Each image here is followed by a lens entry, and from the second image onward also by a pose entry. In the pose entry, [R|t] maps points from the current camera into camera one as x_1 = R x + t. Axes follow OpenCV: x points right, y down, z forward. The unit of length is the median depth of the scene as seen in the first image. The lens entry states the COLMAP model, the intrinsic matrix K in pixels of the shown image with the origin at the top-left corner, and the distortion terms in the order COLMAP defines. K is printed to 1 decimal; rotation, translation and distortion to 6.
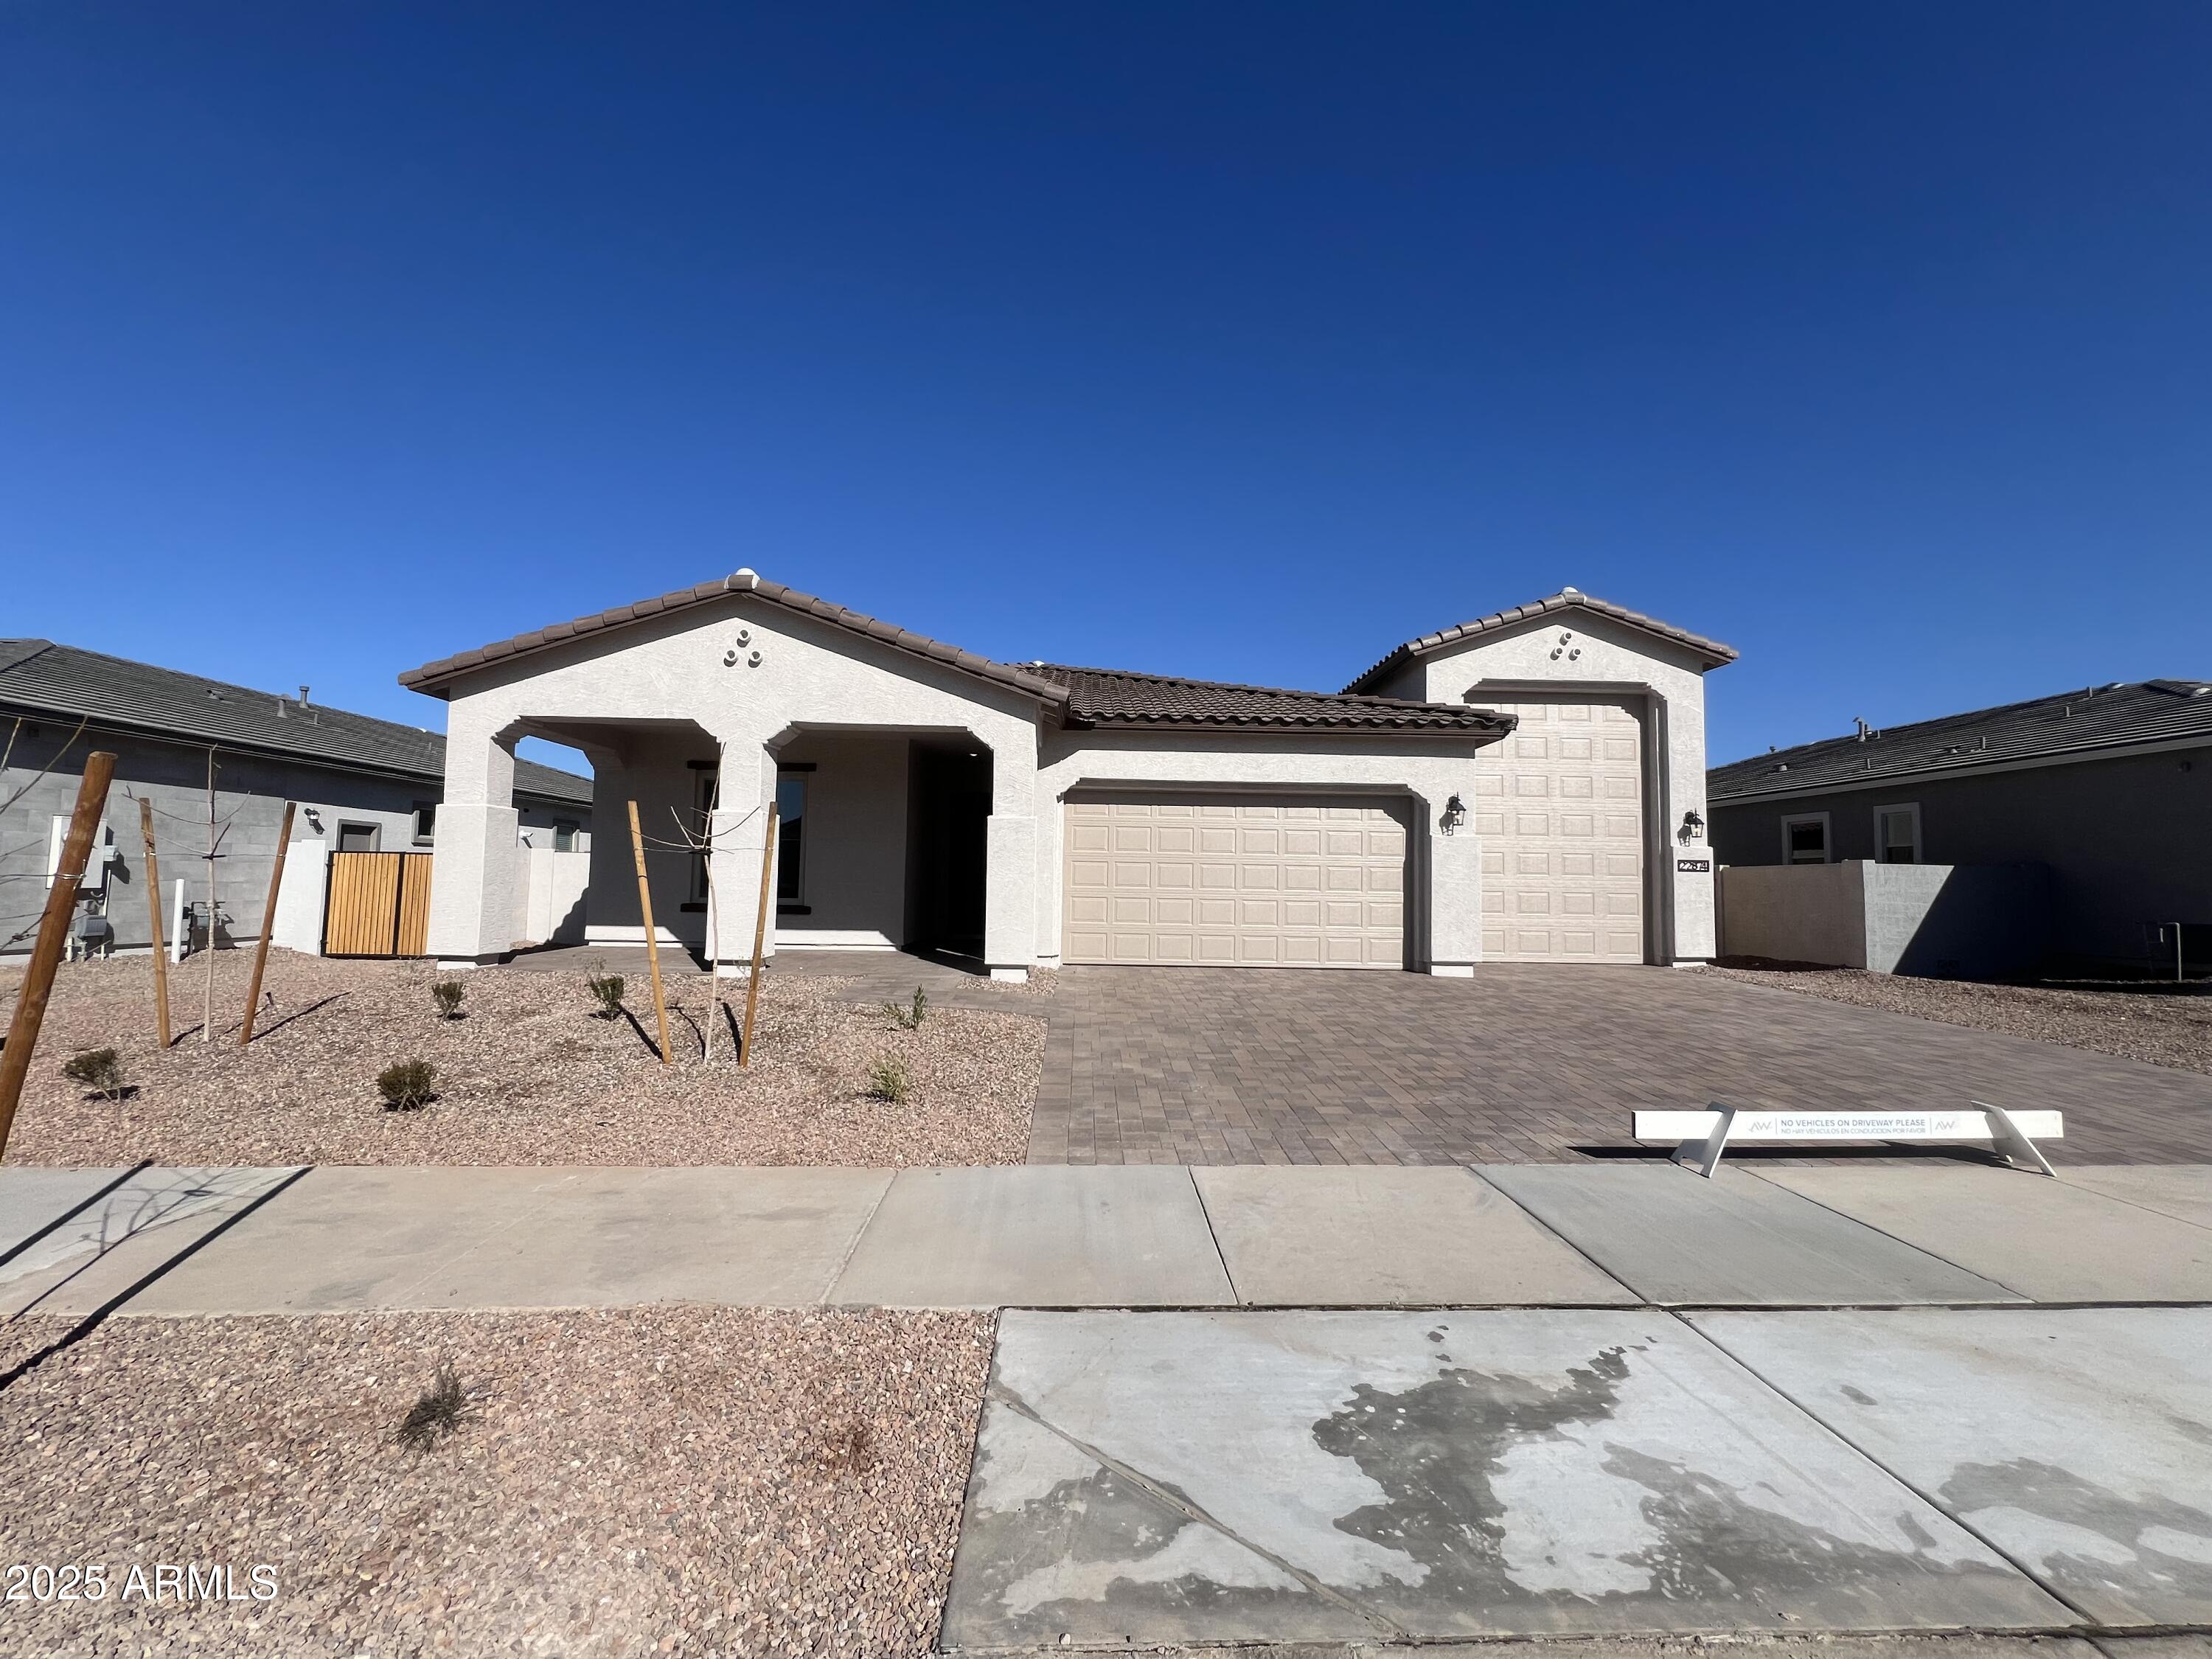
lens RADIAL K [[888.3, 0, 1106.0], [0, 888.3, 829.5], [0, 0, 1]] dist [-0.000089, 0.000564]
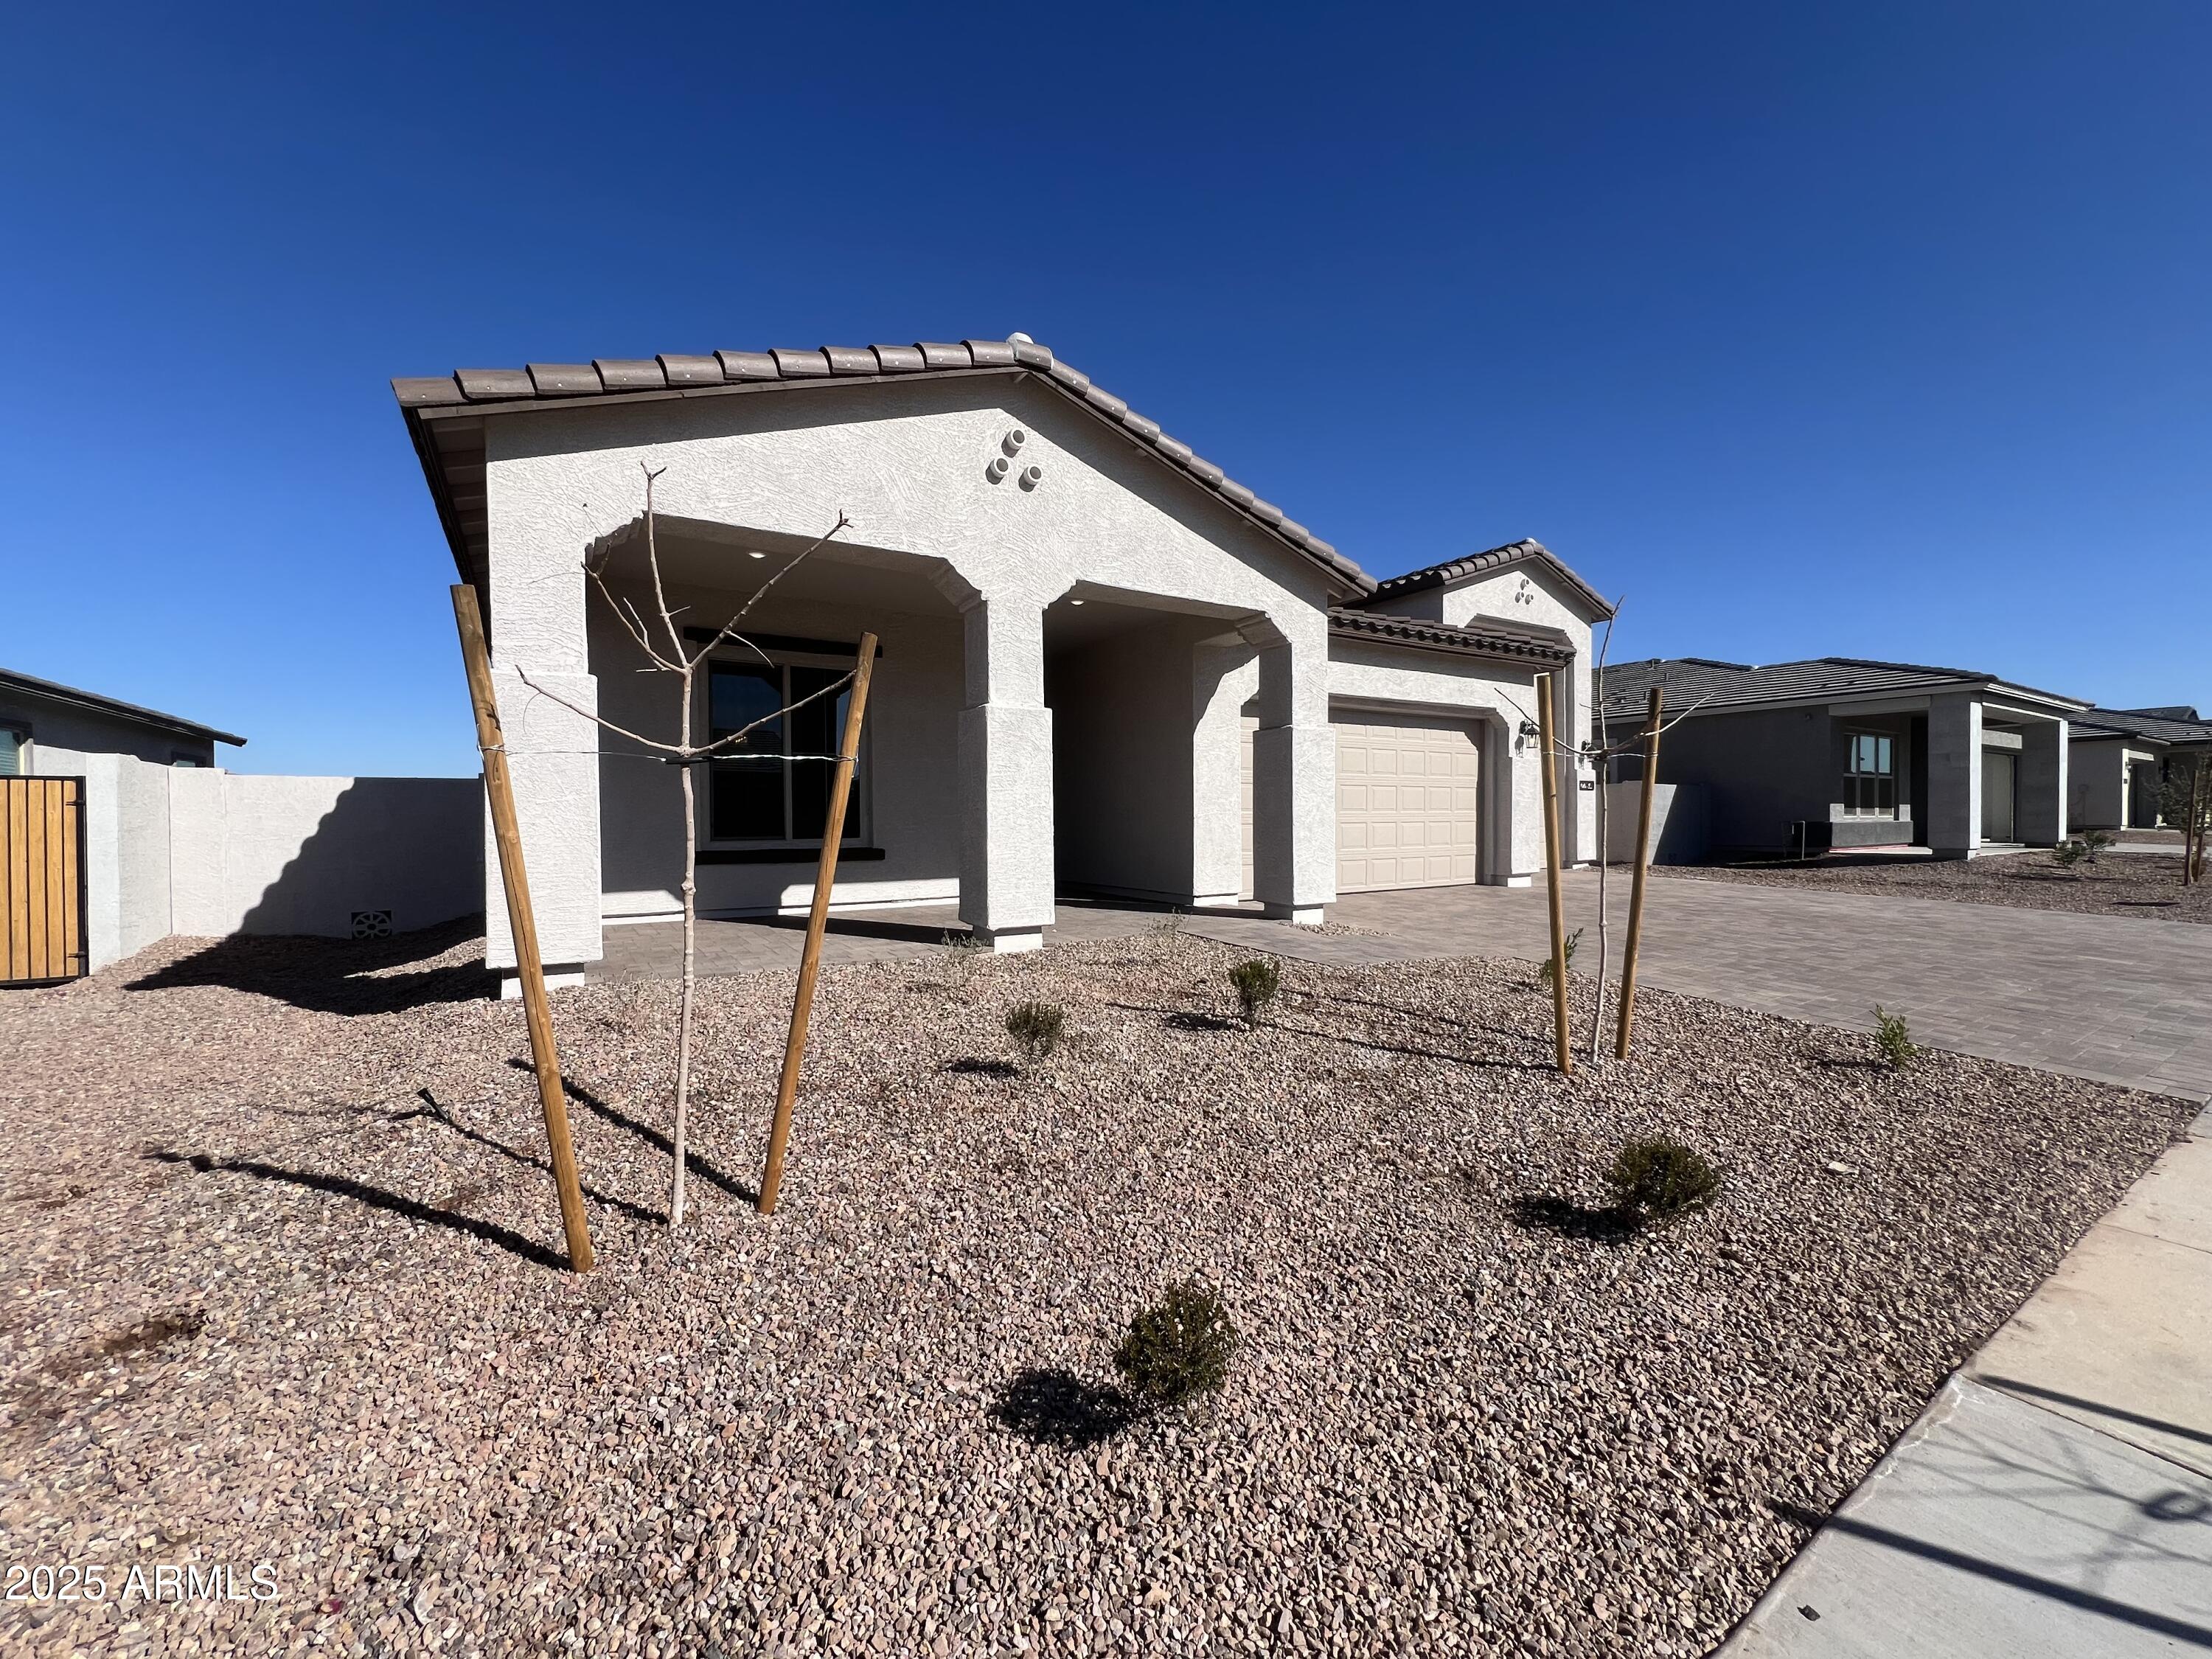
lens RADIAL K [[888.3, 0, 1106.0], [0, 888.3, 829.5], [0, 0, 1]] dist [-0.000089, 0.000564]
pose [[0.860562, -0.030494, 0.508432, -0.585738], [-0.008533, 0.997203, 0.074252, 0.018066], [-0.509274, -0.068237, 0.857895, 0.320624]]
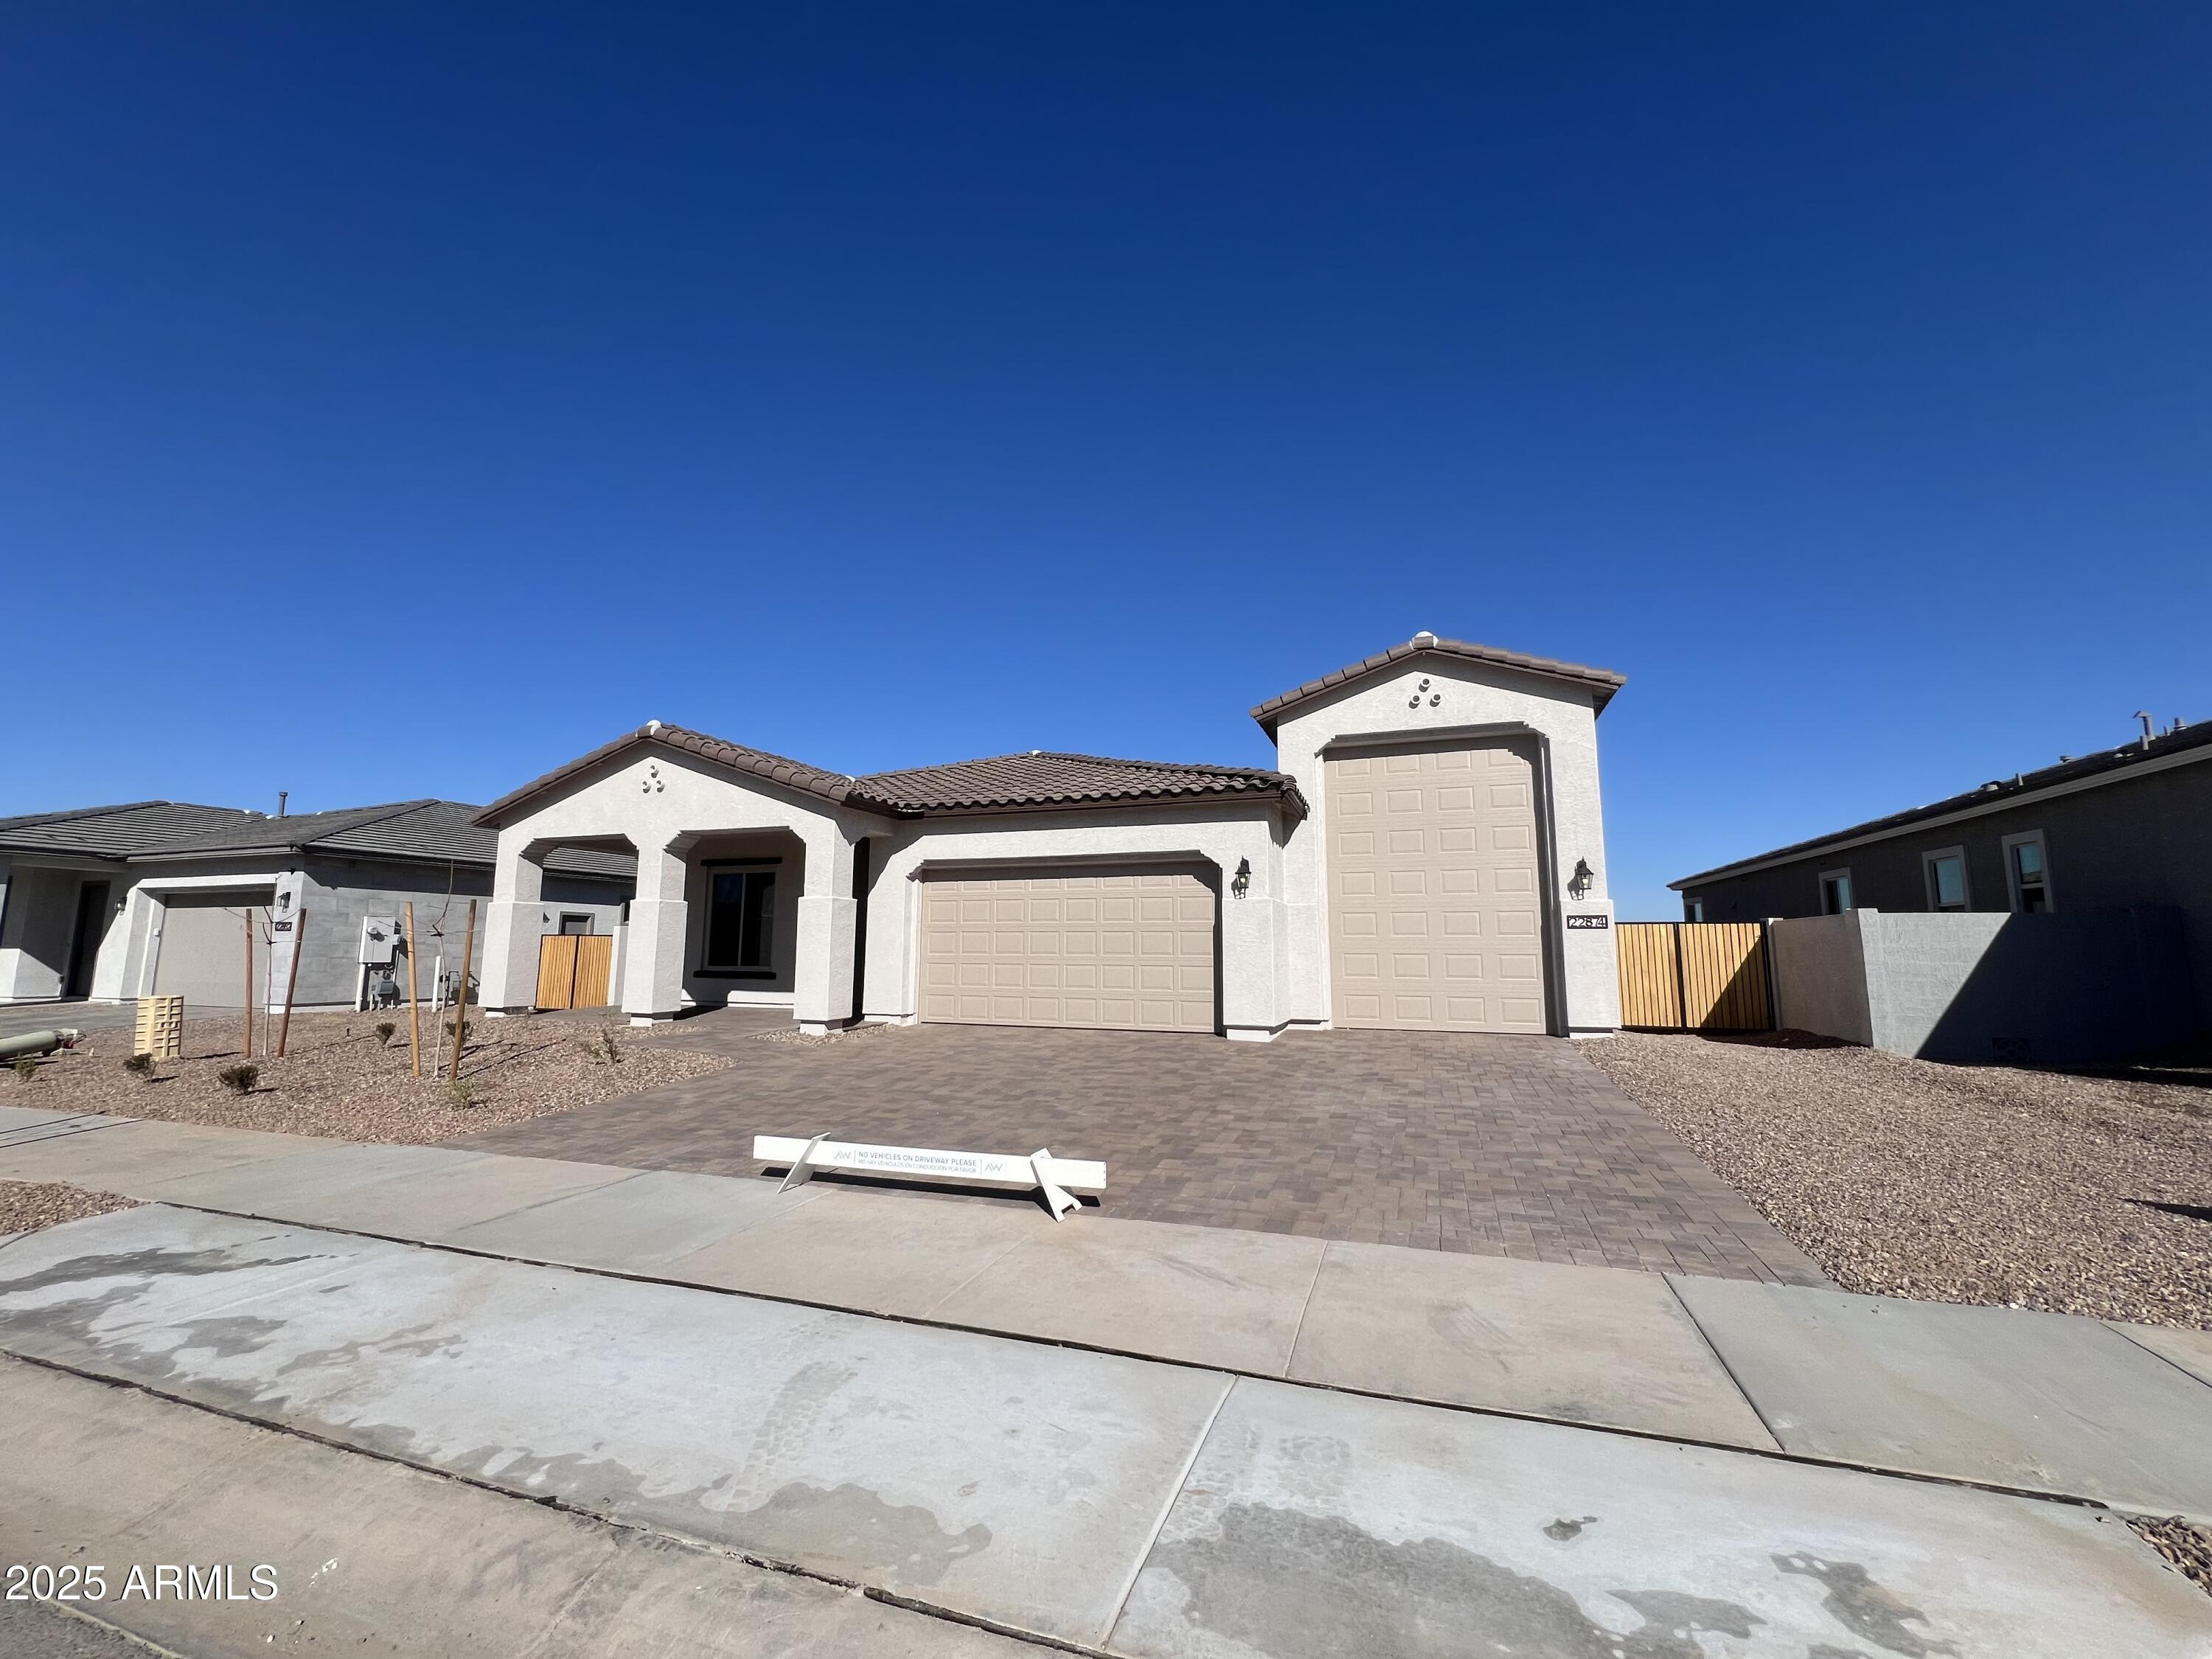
lens RADIAL K [[888.3, 0, 1106.0], [0, 888.3, 829.5], [0, 0, 1]] dist [-0.000089, 0.000564]
pose [[0.930187, -0.062422, -0.361741, 0.602875], [0.035110, 0.996047, -0.081595, 0.005327], [0.365404, 0.063198, 0.928701, 0.004502]]
